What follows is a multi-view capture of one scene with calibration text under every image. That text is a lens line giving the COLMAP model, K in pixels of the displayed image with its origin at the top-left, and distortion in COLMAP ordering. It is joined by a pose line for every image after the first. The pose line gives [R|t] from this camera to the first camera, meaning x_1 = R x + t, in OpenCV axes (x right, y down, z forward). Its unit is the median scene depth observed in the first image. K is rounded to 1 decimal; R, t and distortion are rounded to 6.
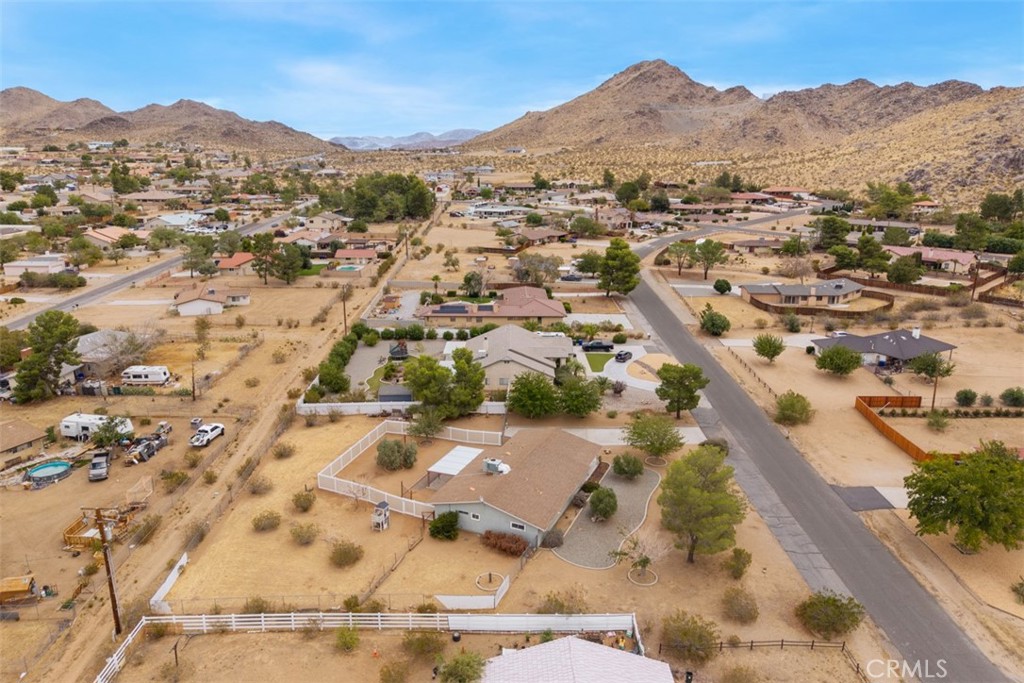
lens RADIAL K [[691.2, 0, 512.0], [0, 691.2, 341.5], [0, 0, 1]] dist [0.019096, -0.017373]
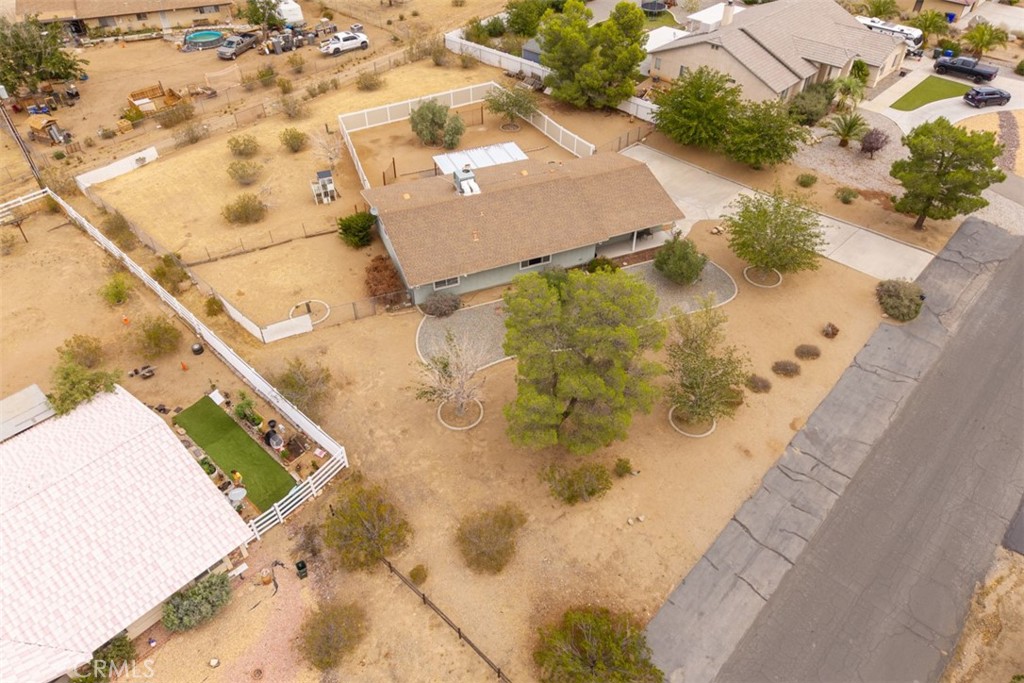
lens RADIAL K [[691.2, 0, 512.0], [0, 691.2, 341.5], [0, 0, 1]] dist [0.019096, -0.017373]
pose [[0.721683, 0.462562, -0.514986, 0.378871], [-0.185532, 0.845993, 0.499875, -0.030069], [0.666897, -0.265204, 0.696358, 0.445087]]
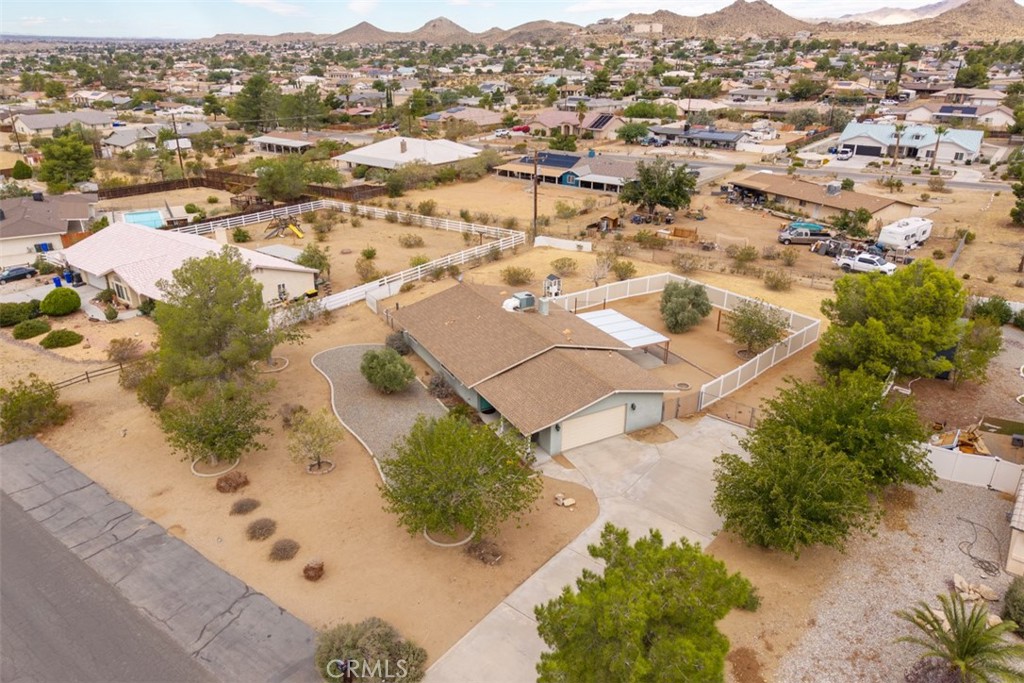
lens RADIAL K [[691.2, 0, 512.0], [0, 691.2, 341.5], [0, 0, 1]] dist [0.019096, -0.017373]
pose [[-0.615631, 0.306894, -0.725820, 0.444790], [-0.212256, 0.822435, 0.527777, -0.137527], [0.758911, 0.478975, -0.441176, 1.154449]]
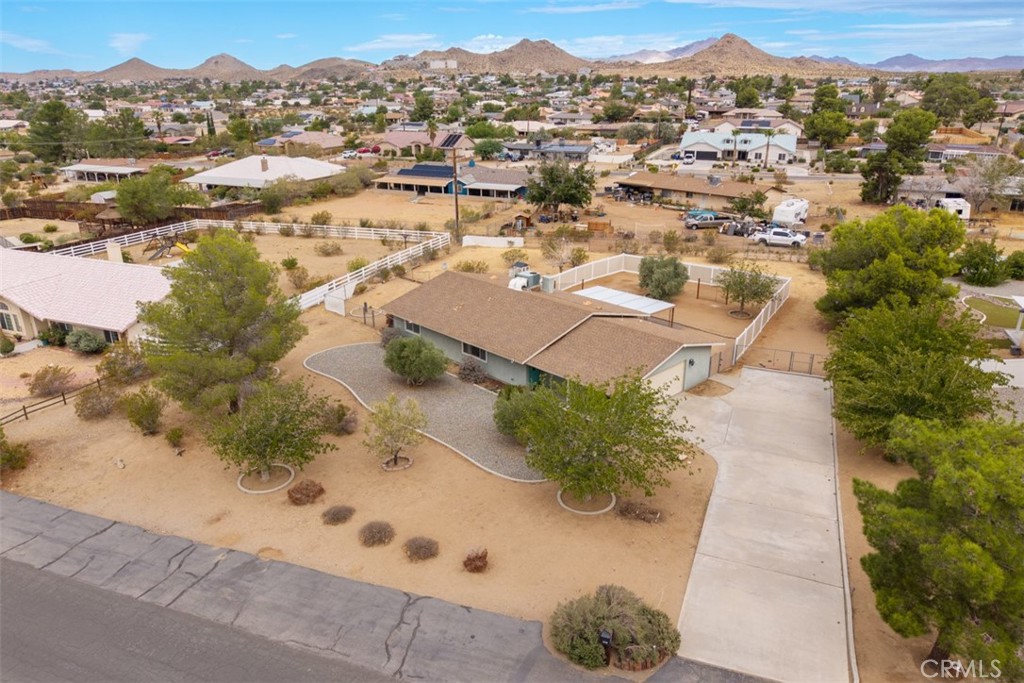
lens RADIAL K [[691.2, 0, 512.0], [0, 691.2, 341.5], [0, 0, 1]] dist [0.019096, -0.017373]
pose [[-0.375188, 0.322256, -0.869129, 0.516327], [-0.245517, 0.869588, 0.428412, -0.047525], [0.893843, 0.374121, -0.247139, 1.025606]]
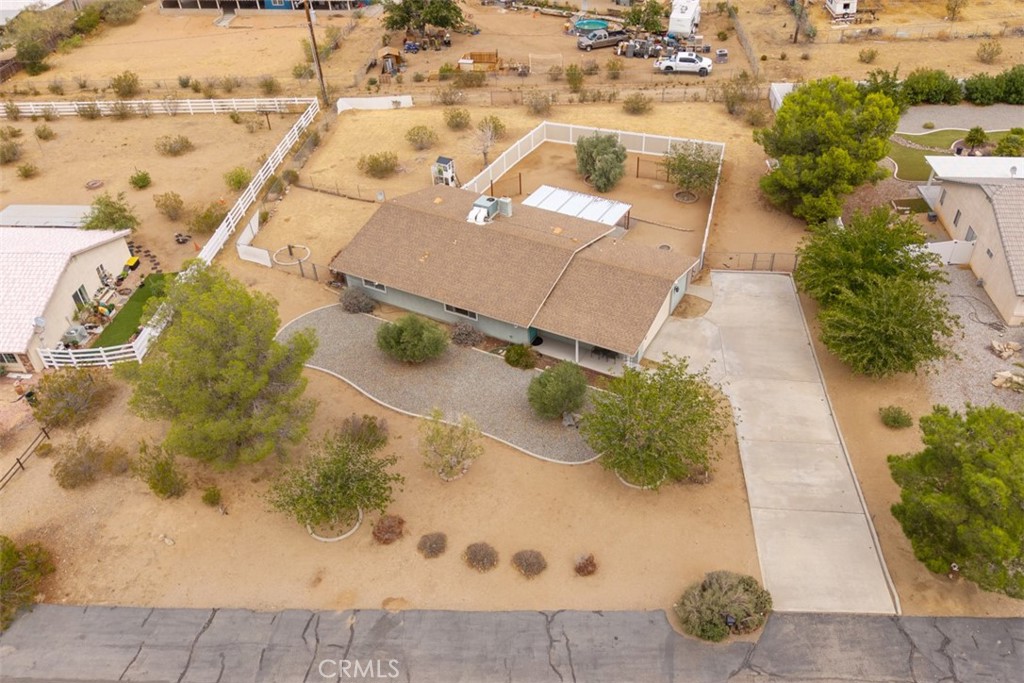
lens RADIAL K [[796.3, 0, 548.8], [0, 796.3, 342.1], [0, 0, 1]] dist [0.028510, -0.031418]
pose [[-0.067127, 0.614406, -0.786129, 0.540089], [-0.249073, 0.752642, 0.609502, -0.162026], [0.966156, 0.236718, 0.102510, 0.880217]]
